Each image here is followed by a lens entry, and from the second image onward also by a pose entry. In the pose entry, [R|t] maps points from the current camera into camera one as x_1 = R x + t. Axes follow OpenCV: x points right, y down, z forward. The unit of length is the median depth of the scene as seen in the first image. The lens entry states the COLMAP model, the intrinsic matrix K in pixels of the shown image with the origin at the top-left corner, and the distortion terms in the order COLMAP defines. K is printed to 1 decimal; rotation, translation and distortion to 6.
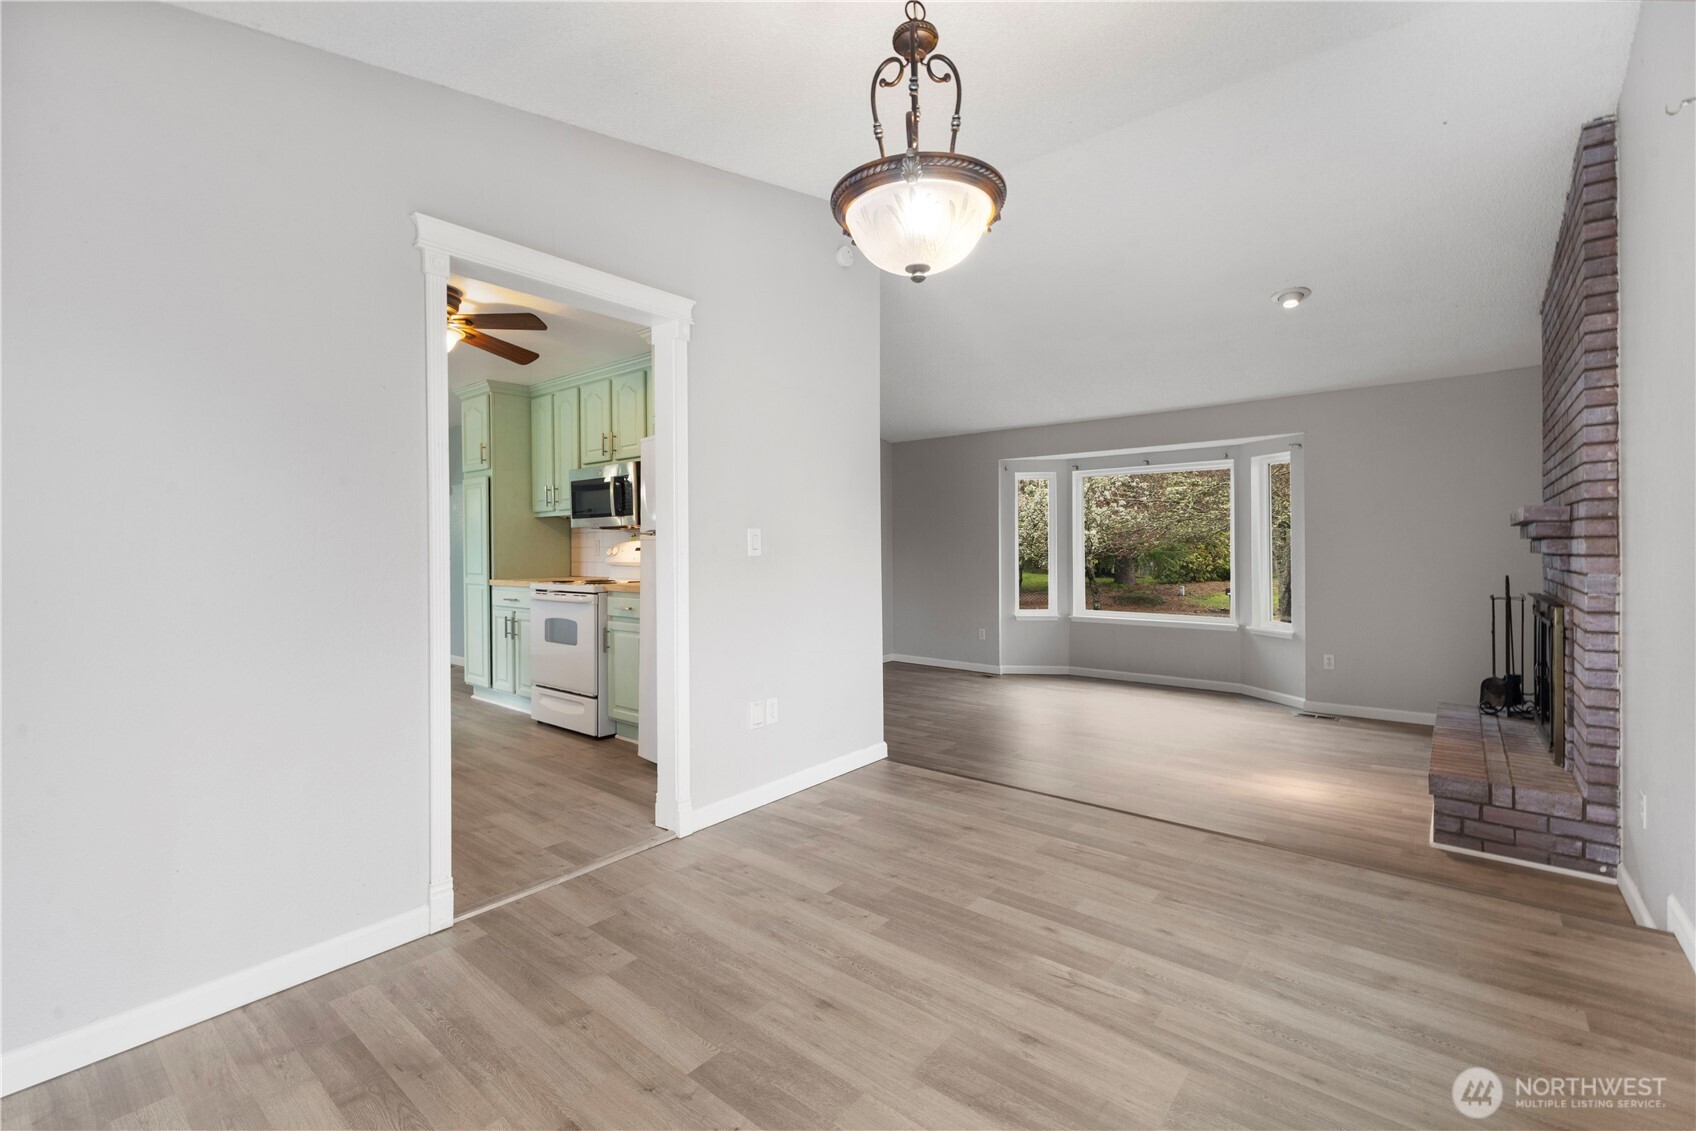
lens RADIAL K [[734.7, 0, 853.8], [0, 734.7, 556.4], [0, 0, 1]] dist [0.009243, -0.001263]
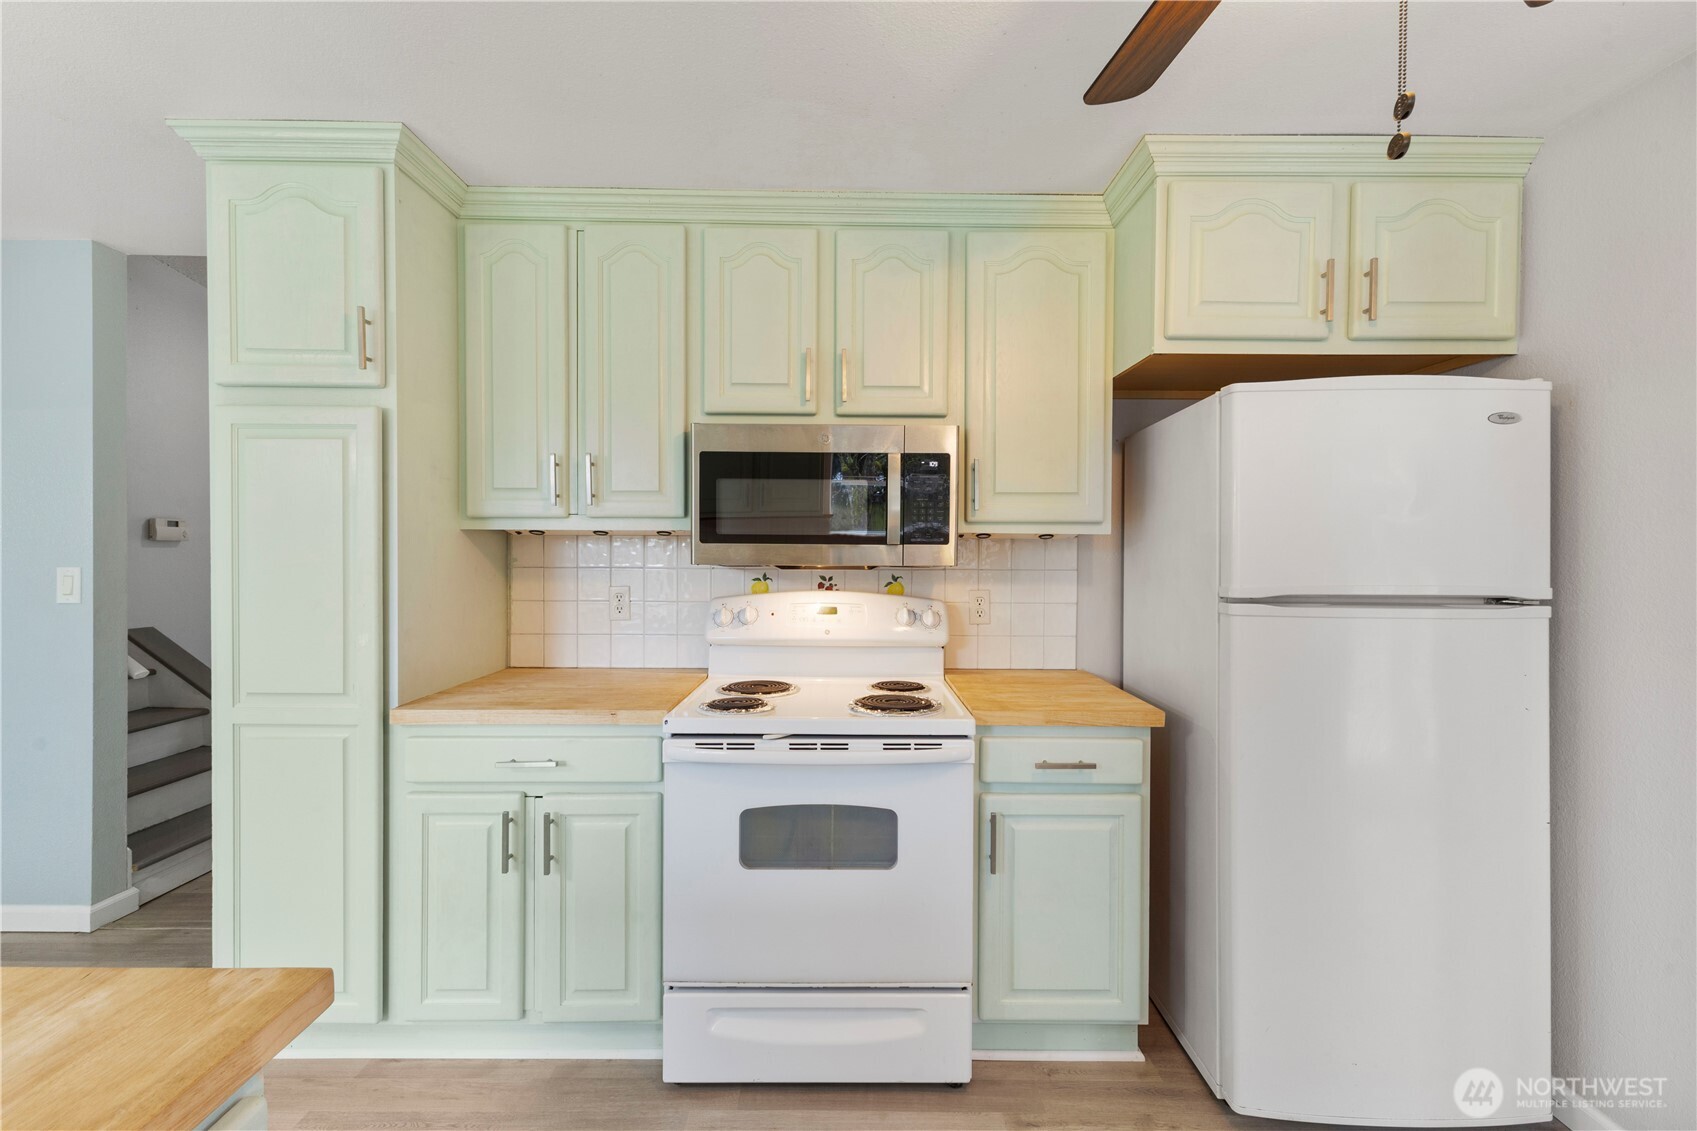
lens RADIAL K [[735.1, 0, 852.5], [0, 735.1, 553.3], [0, 0, 1]] dist [0.009243, -0.001263]
pose [[0.771747, -0.000254, 0.635930, -0.576885], [-0.004049, 0.999978, 0.005314, -0.046537], [-0.635917, -0.006676, 0.771728, 0.627951]]
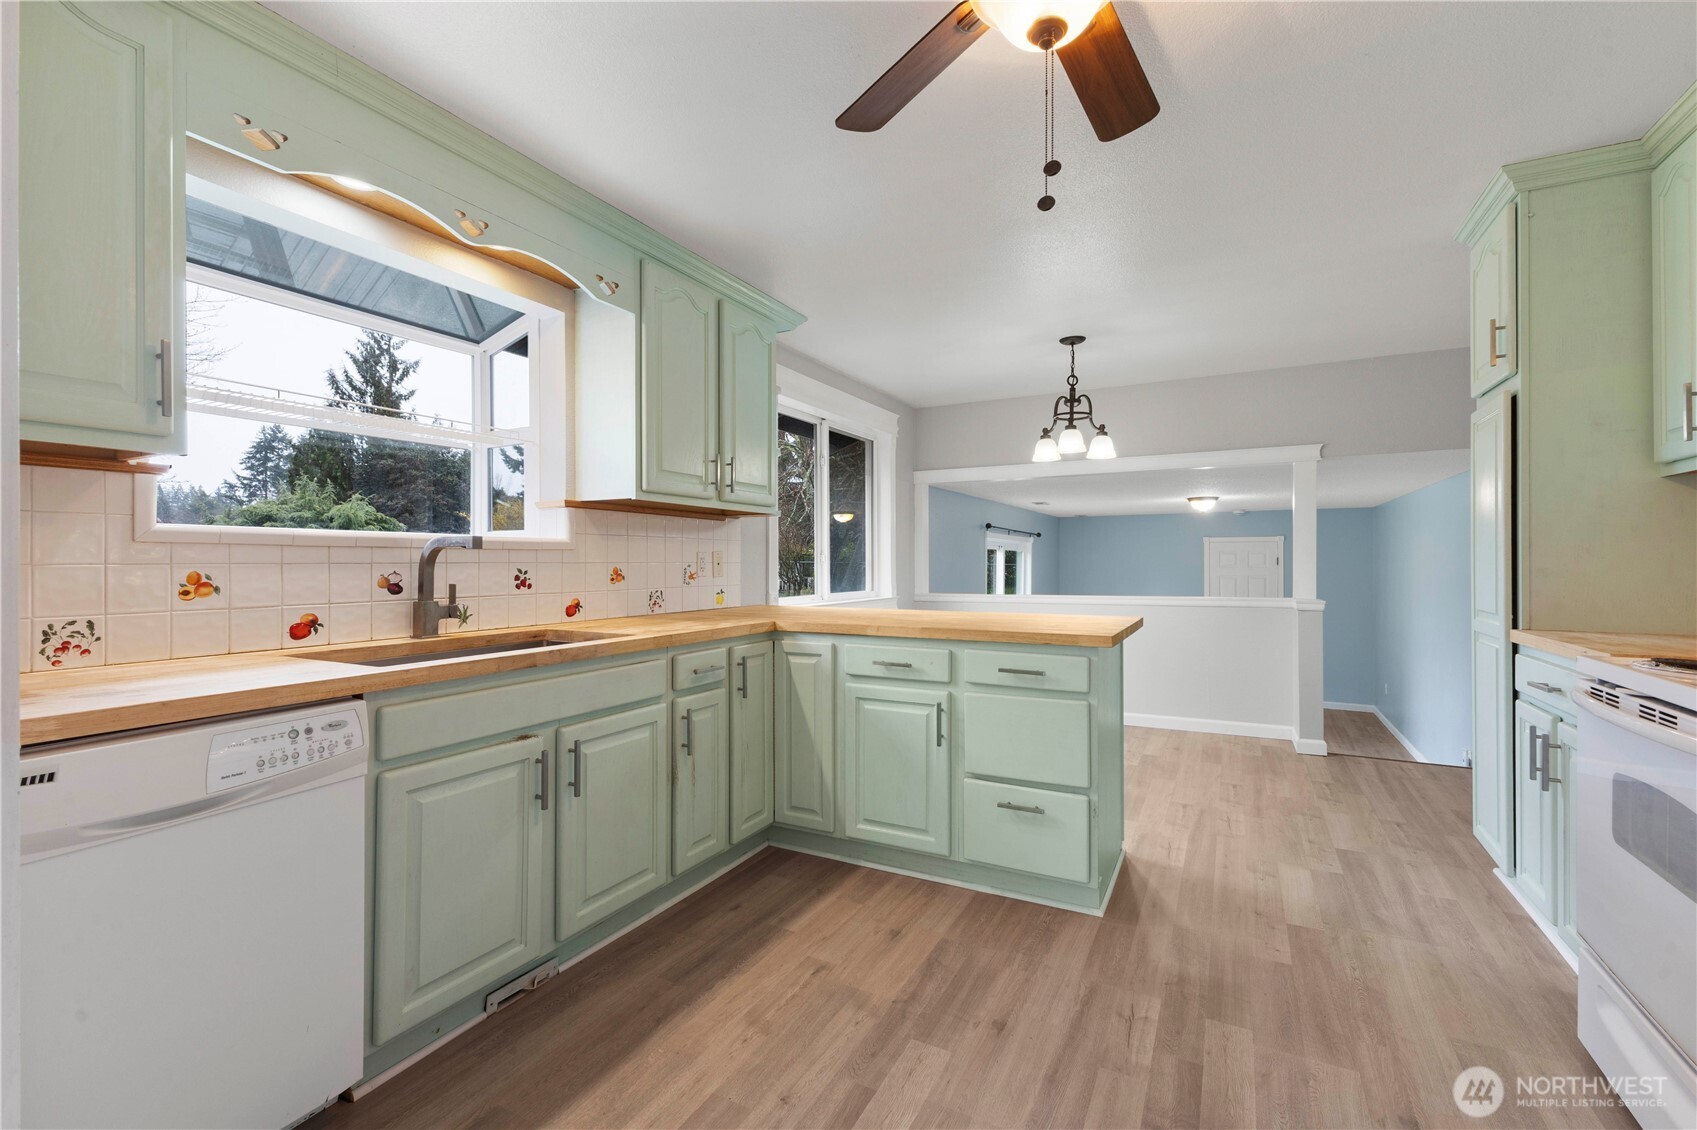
lens RADIAL K [[735.1, 0, 844.6], [0, 735.1, 567.9], [0, 0, 1]] dist [0.009243, -0.001263]
pose [[0.193596, 0.005820, -0.981064, -0.151231], [0.000745, 0.999981, 0.006079, -0.008438], [0.981081, -0.001908, 0.193588, 0.559300]]
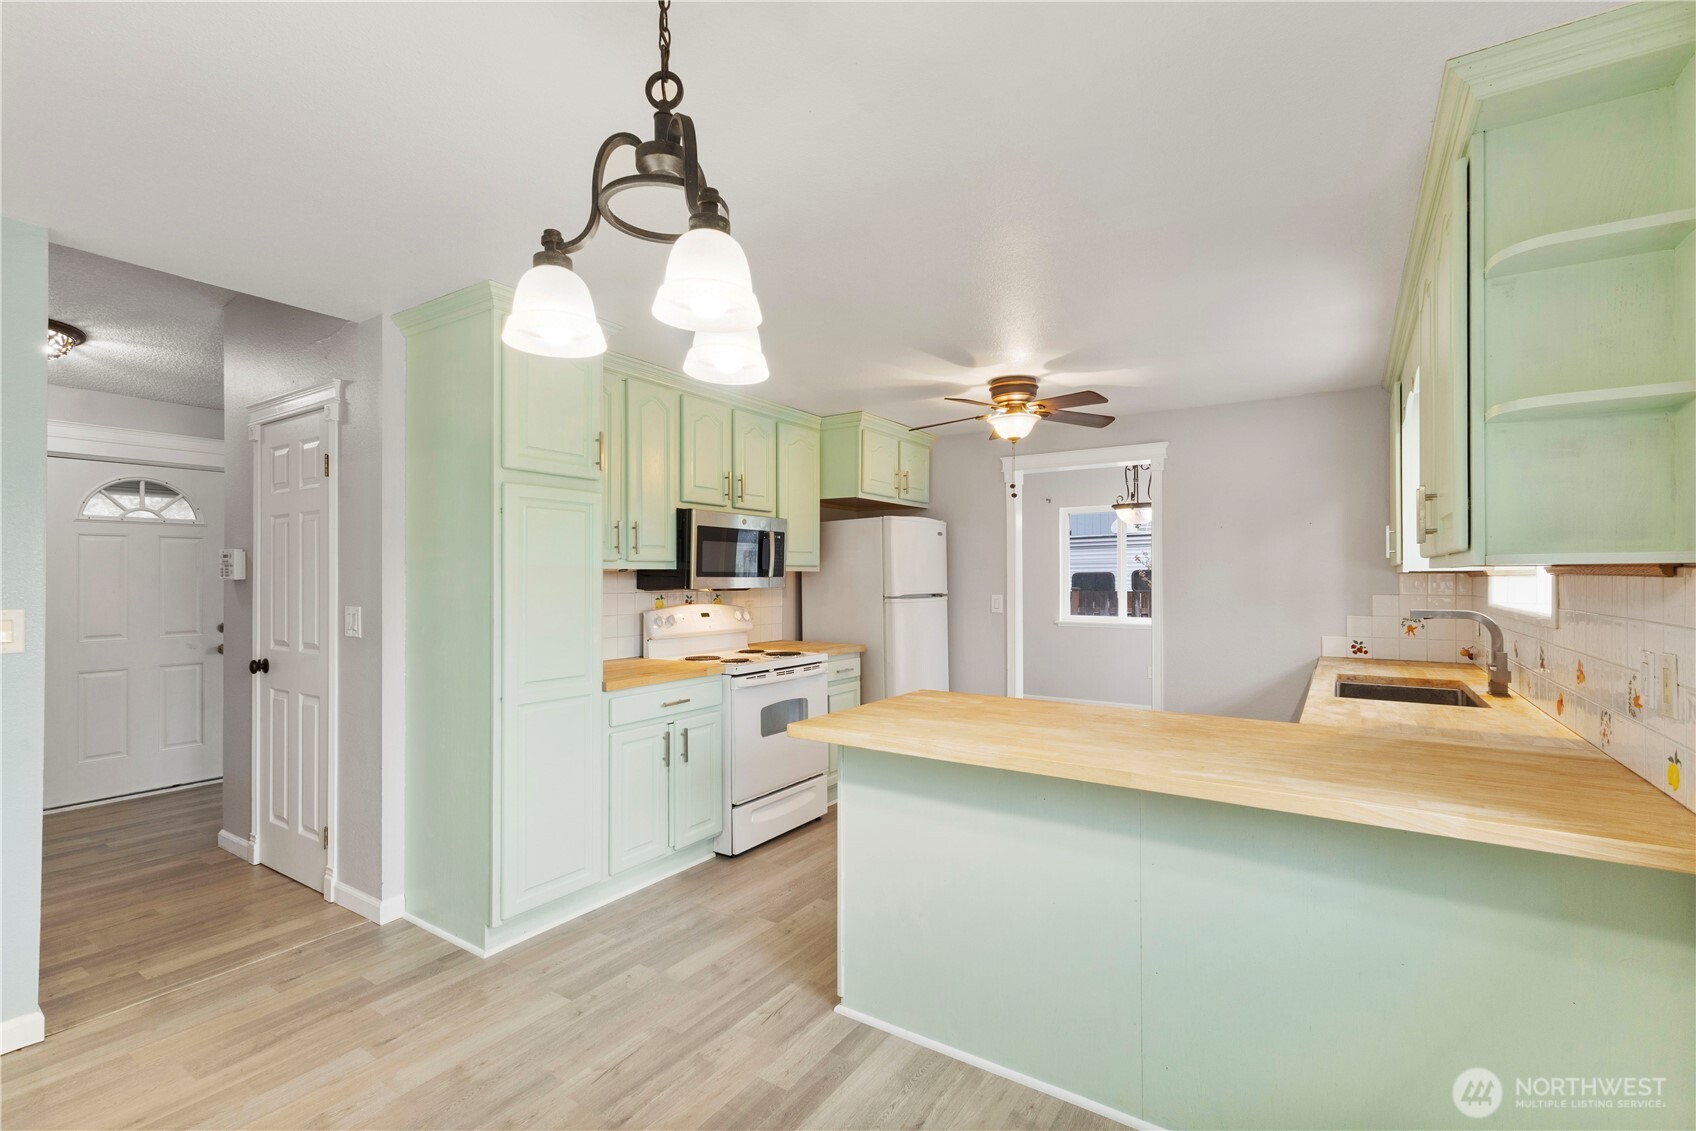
lens RADIAL K [[734.7, 0, 855.6], [0, 734.7, 574.2], [0, 0, 1]] dist [0.009243, -0.001263]
pose [[-0.106095, 0.003479, 0.994350, -1.110403], [0.001857, 0.999993, -0.003300, -0.049553], [-0.994354, 0.001496, -0.106101, 0.915744]]
